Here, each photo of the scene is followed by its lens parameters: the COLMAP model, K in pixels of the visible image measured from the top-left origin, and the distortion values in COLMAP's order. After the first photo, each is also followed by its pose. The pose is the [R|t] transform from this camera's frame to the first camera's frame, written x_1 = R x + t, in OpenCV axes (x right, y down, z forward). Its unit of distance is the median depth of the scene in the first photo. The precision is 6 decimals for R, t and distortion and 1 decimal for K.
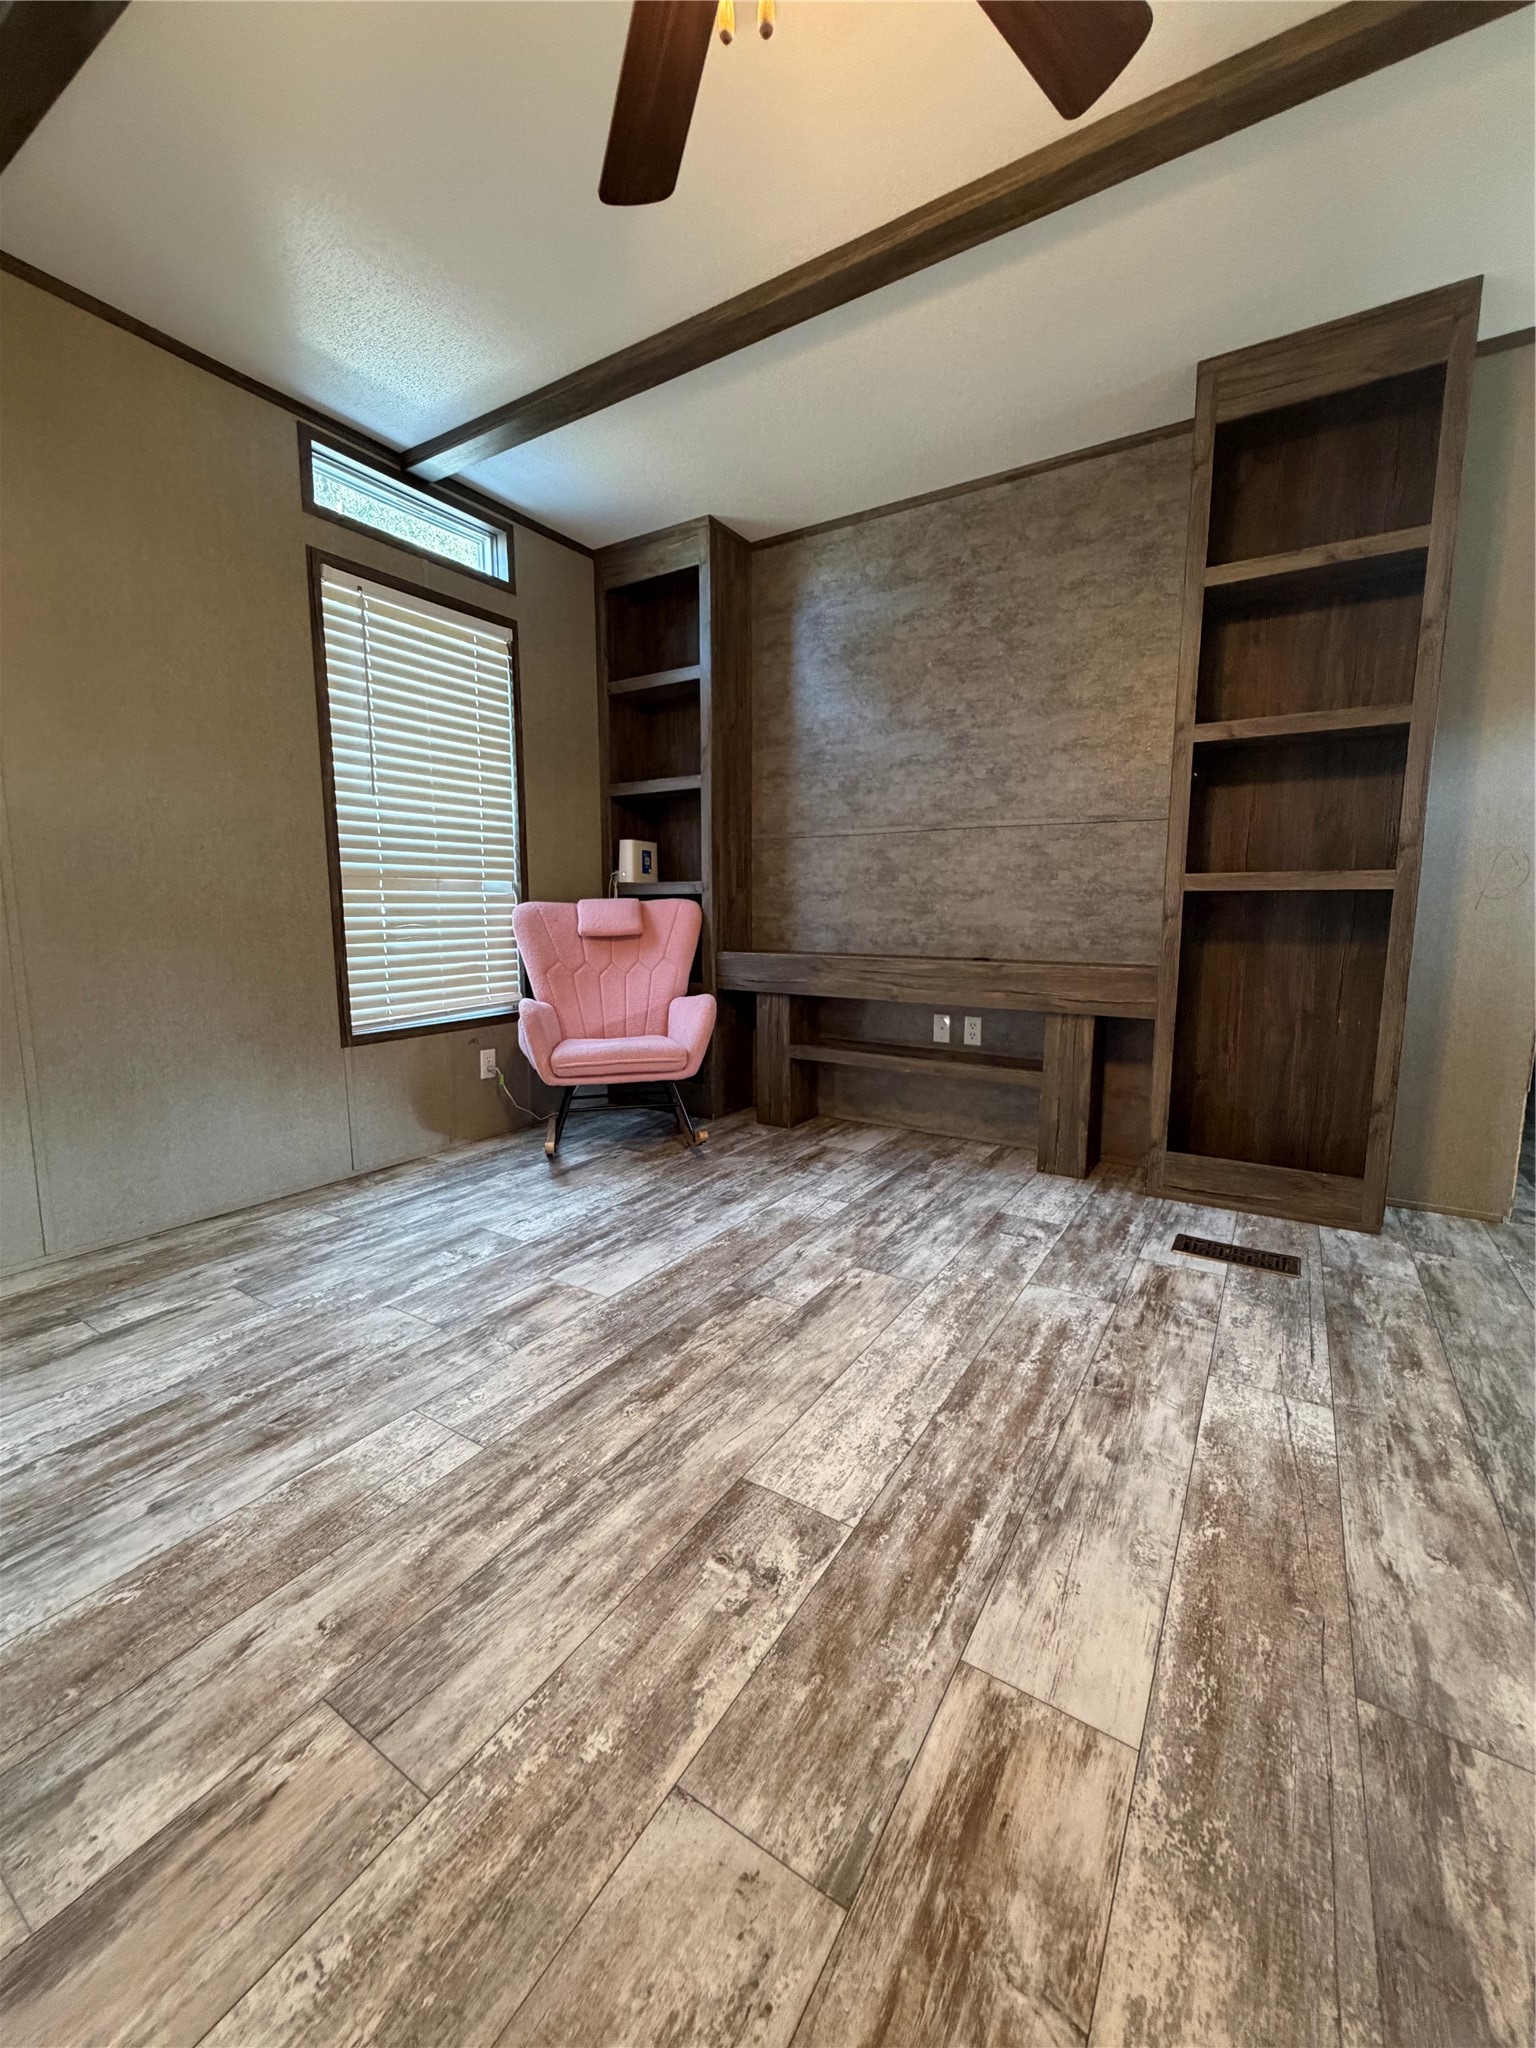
lens RADIAL K [[818.8, 0, 766.0], [0, 818.8, 1014.9], [0, 0, 1]] dist [-0.003759, 0.001386]
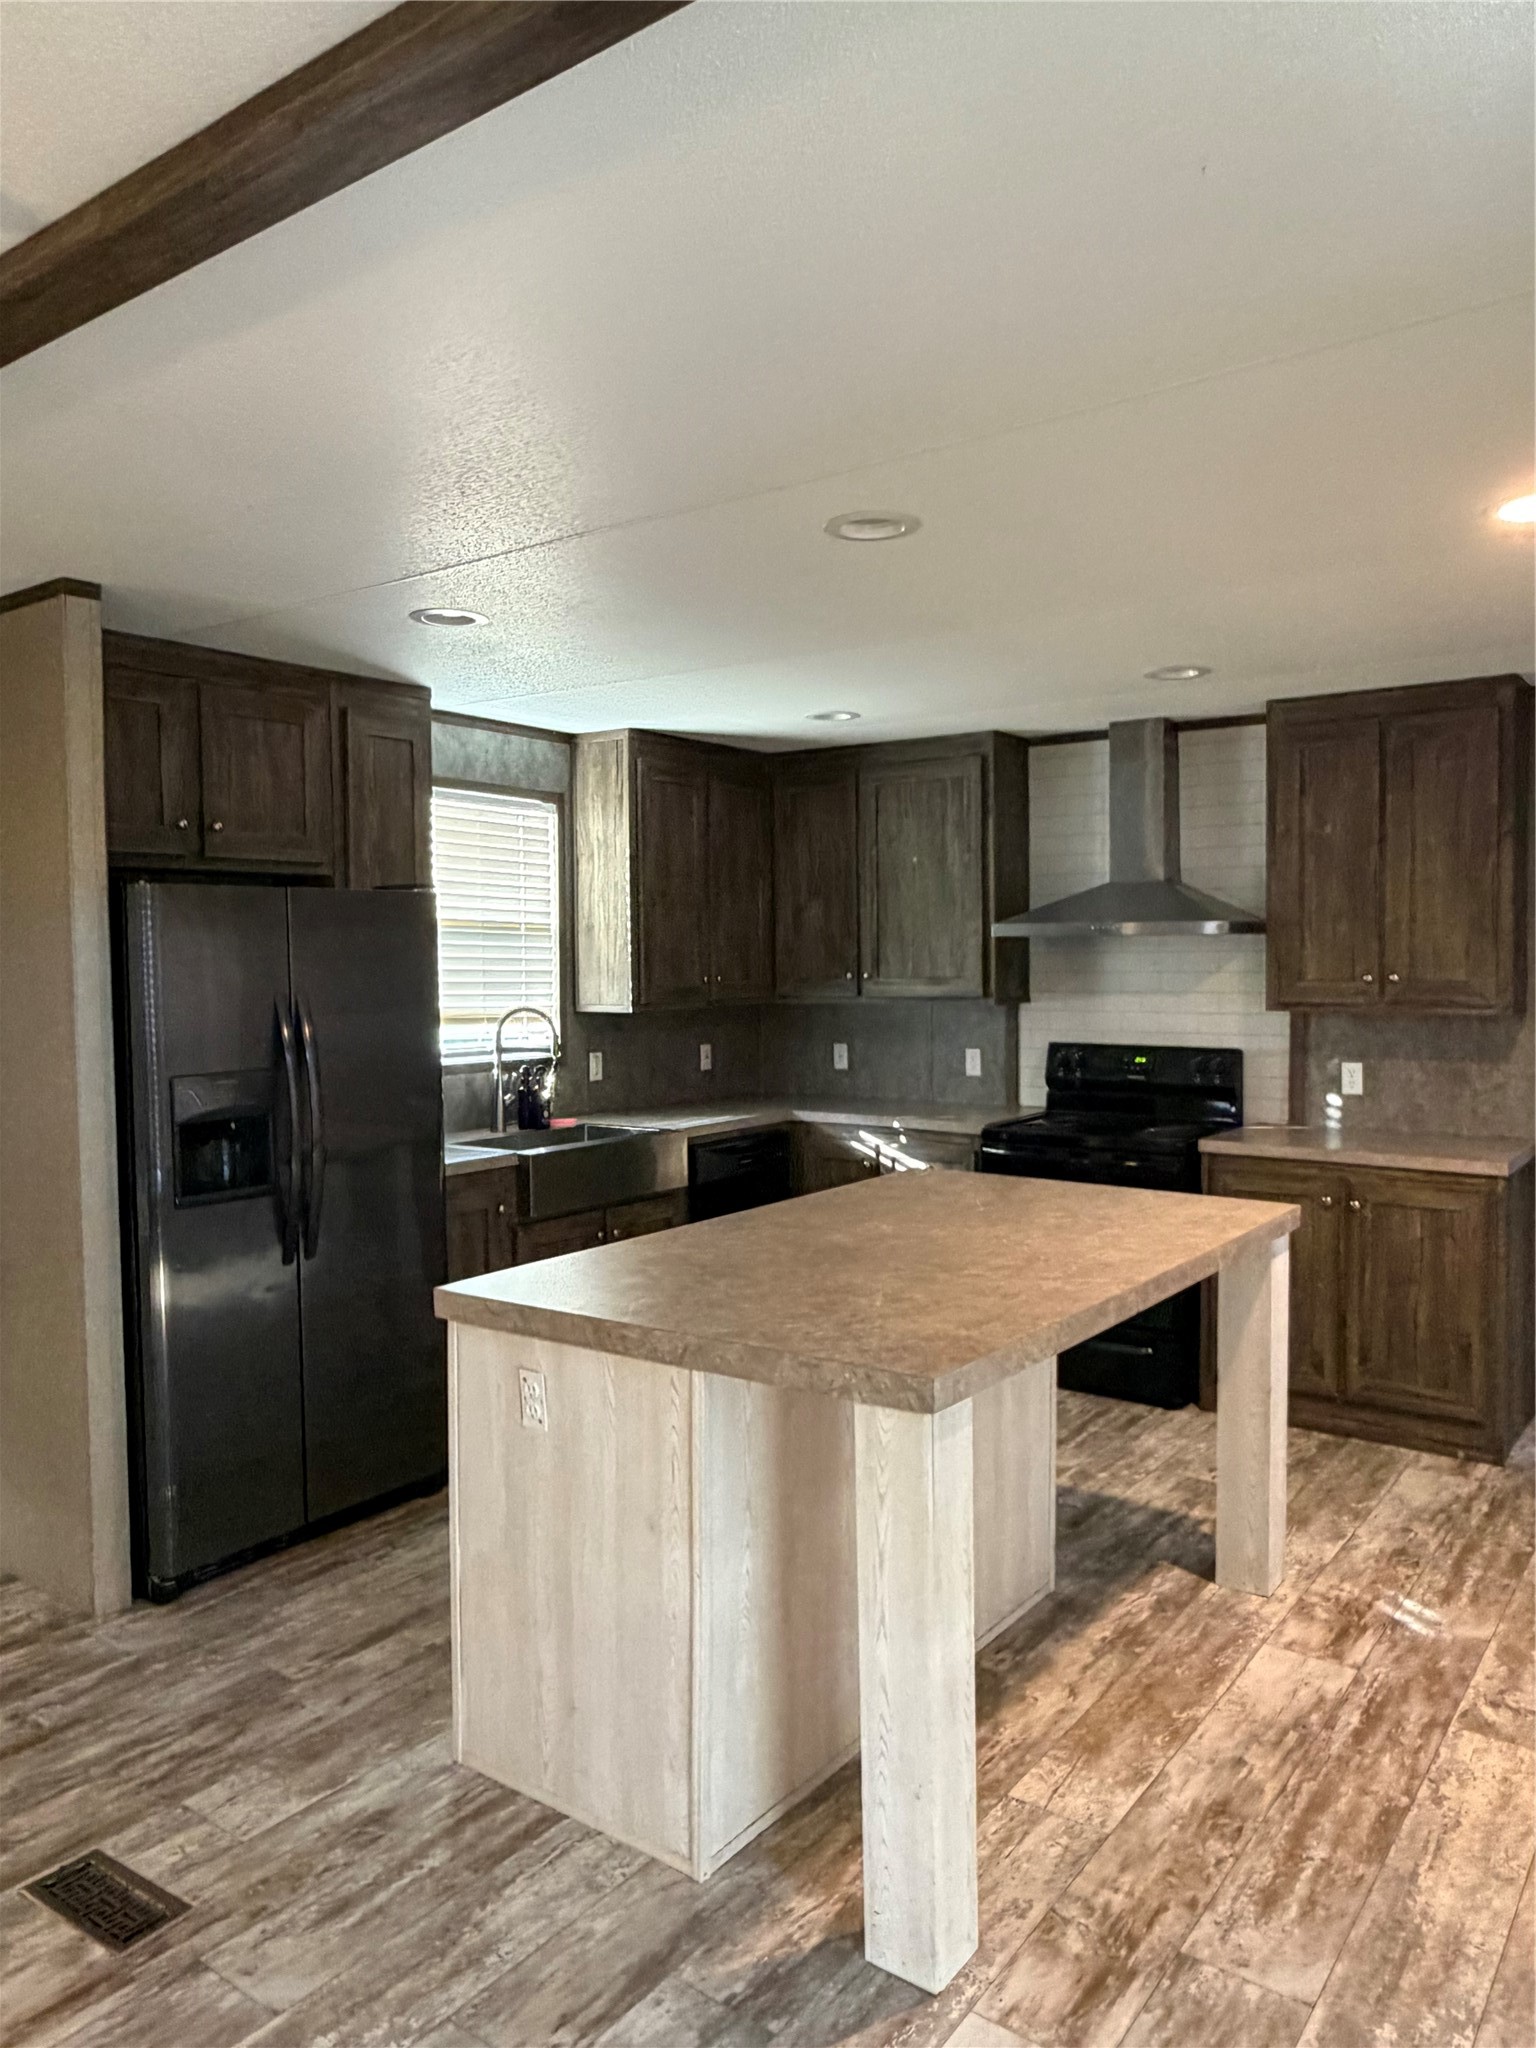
lens RADIAL K [[1415.4, 0, 764.3], [0, 1415.4, 1022.2], [0, 0, 1]] dist [-0.008858, 0.002744]
pose [[-0.997403, -0.002805, 0.071968, 0.992892], [0.010273, 0.983482, 0.180715, -0.877818], [-0.071286, 0.180985, -0.980899, 2.919162]]
